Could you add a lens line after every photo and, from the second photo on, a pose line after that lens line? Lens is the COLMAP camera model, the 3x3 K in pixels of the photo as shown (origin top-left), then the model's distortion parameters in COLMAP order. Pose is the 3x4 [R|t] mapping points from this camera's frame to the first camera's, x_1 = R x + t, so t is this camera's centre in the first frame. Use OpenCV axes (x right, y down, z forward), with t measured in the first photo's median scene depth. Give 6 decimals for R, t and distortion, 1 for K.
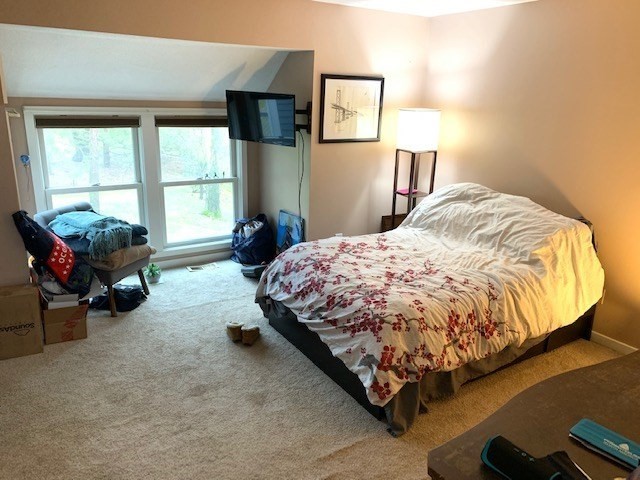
lens RADIAL K [[491.3, 0, 316.2], [0, 491.3, 239.9], [0, 0, 1]] dist [0.001874, -0.005292]
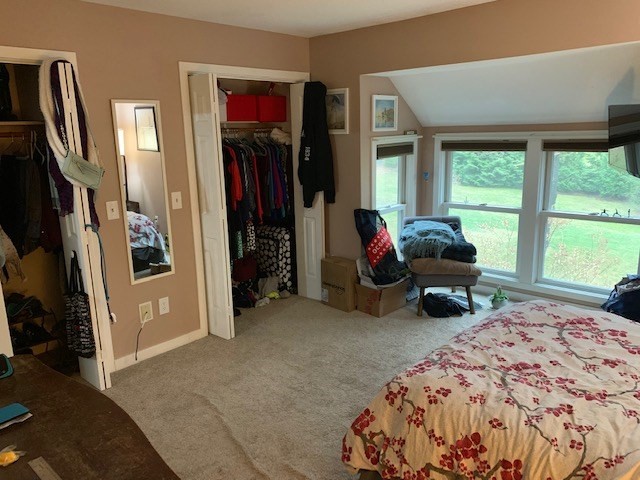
lens RADIAL K [[491.3, 0, 316.3], [0, 491.3, 239.5], [0, 0, 1]] dist [0.001874, -0.005292]
pose [[0.248278, 0.178102, -0.952175, 0.617769], [-0.237291, 0.964187, 0.118475, -0.096580], [0.939176, 0.196528, 0.281648, 0.457717]]
